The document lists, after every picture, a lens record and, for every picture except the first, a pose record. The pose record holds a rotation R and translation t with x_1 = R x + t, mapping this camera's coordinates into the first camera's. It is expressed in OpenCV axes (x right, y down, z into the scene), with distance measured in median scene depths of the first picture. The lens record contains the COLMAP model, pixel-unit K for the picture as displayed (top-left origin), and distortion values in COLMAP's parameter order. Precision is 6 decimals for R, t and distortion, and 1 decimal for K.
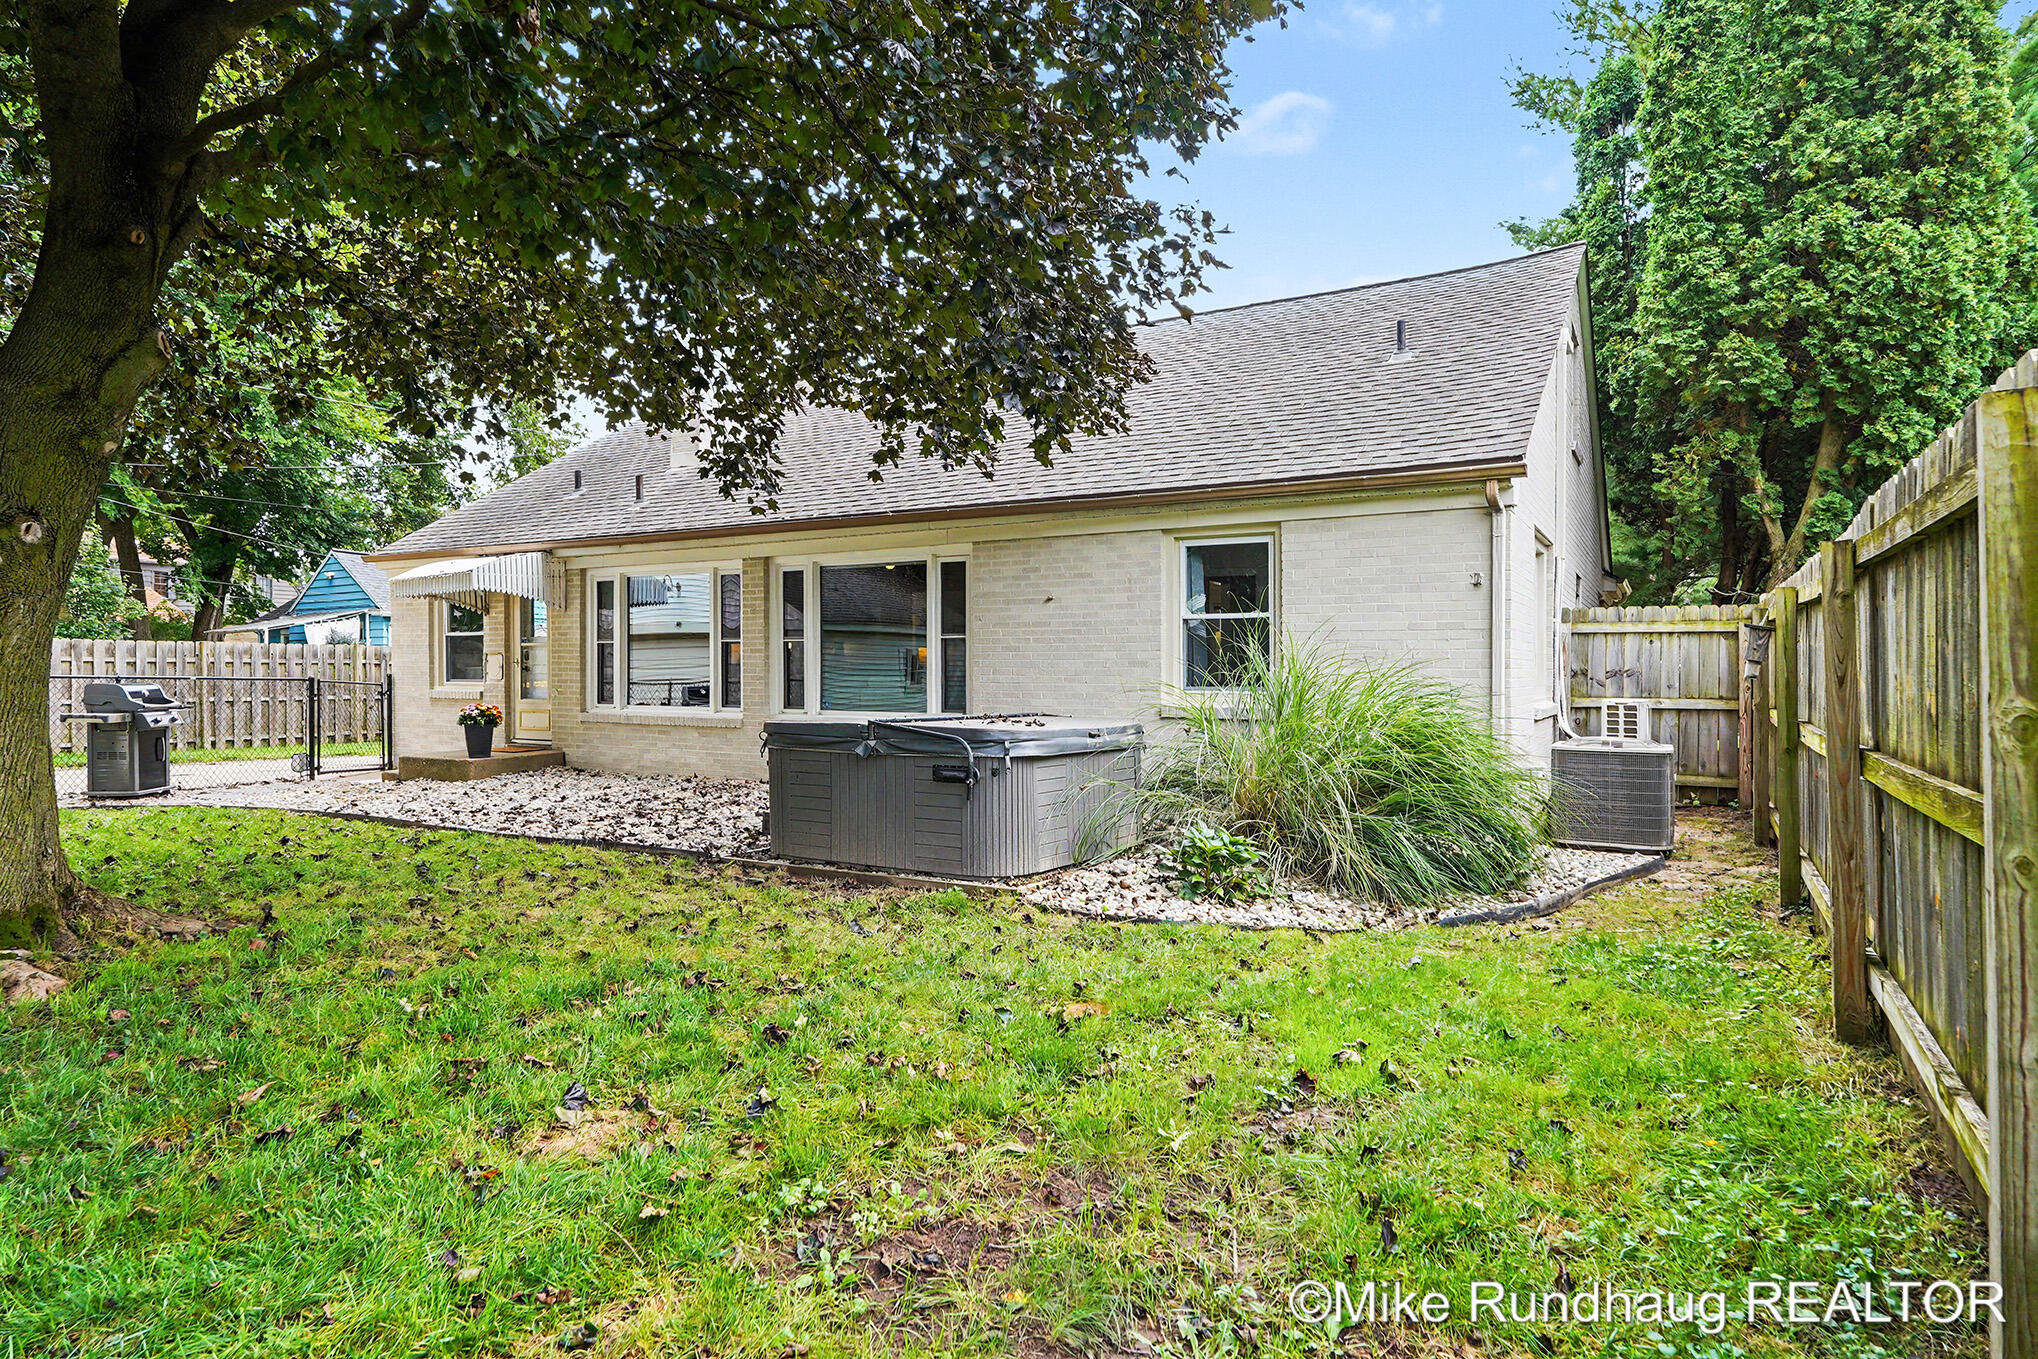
lens RADIAL K [[1113.5, 0, 1019.0], [0, 1113.5, 679.5], [0, 0, 1]] dist [0.003482, 0.000758]
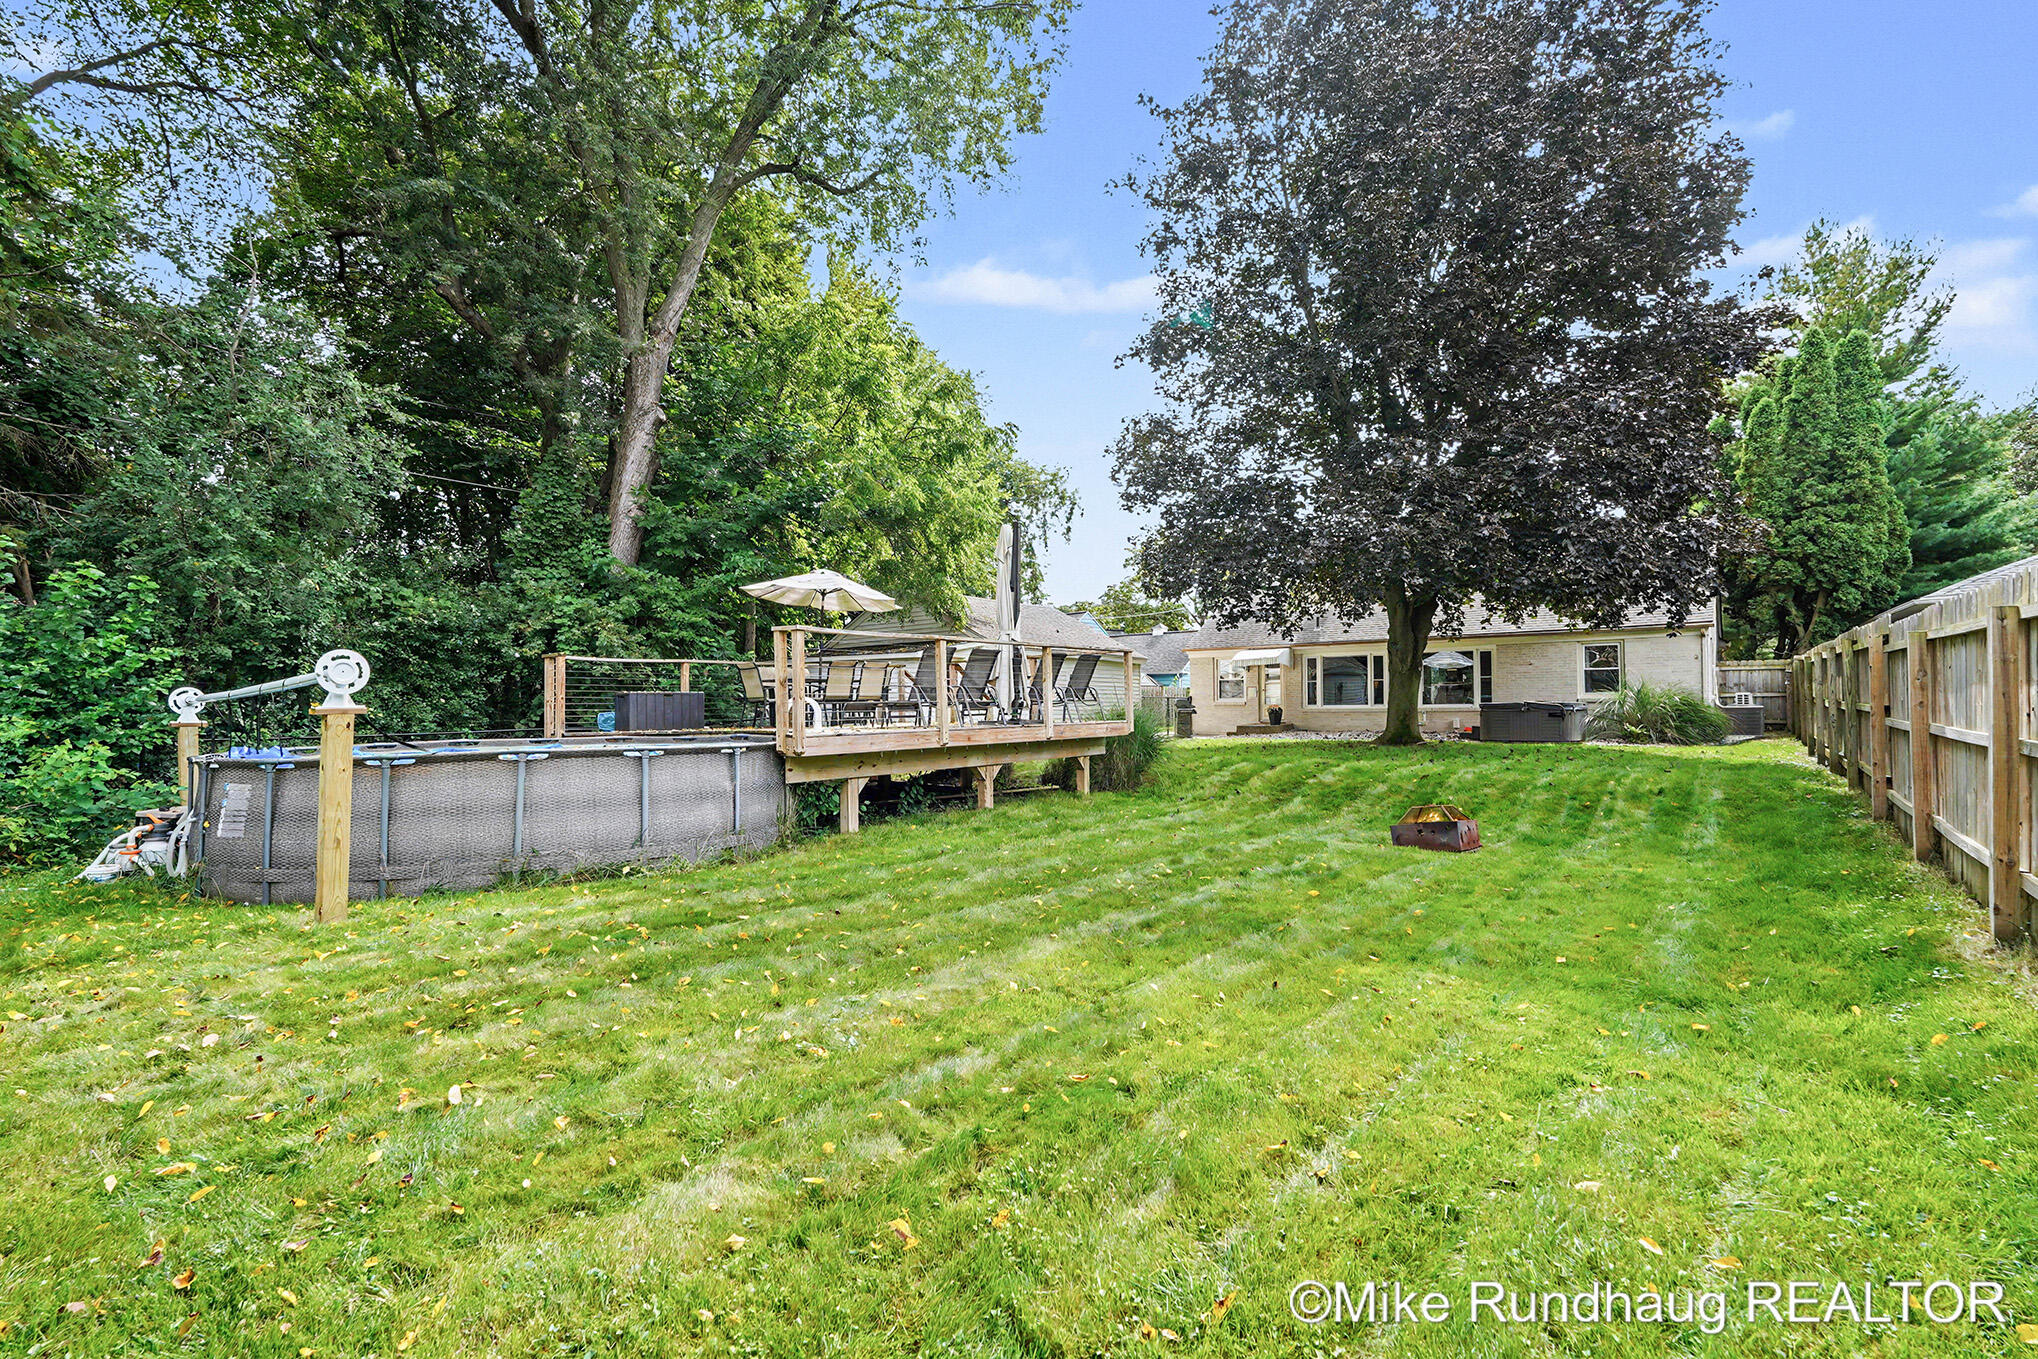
lens RADIAL K [[915.9, 0, 1015.1], [0, 915.9, 704.2], [0, 0, 1]] dist [-0.000501, -0.000254]
pose [[0.989742, -0.019168, -0.141577, -0.940145], [0.018012, 0.999793, -0.009440, 0.033565], [0.141729, 0.006793, 0.989882, -1.539401]]
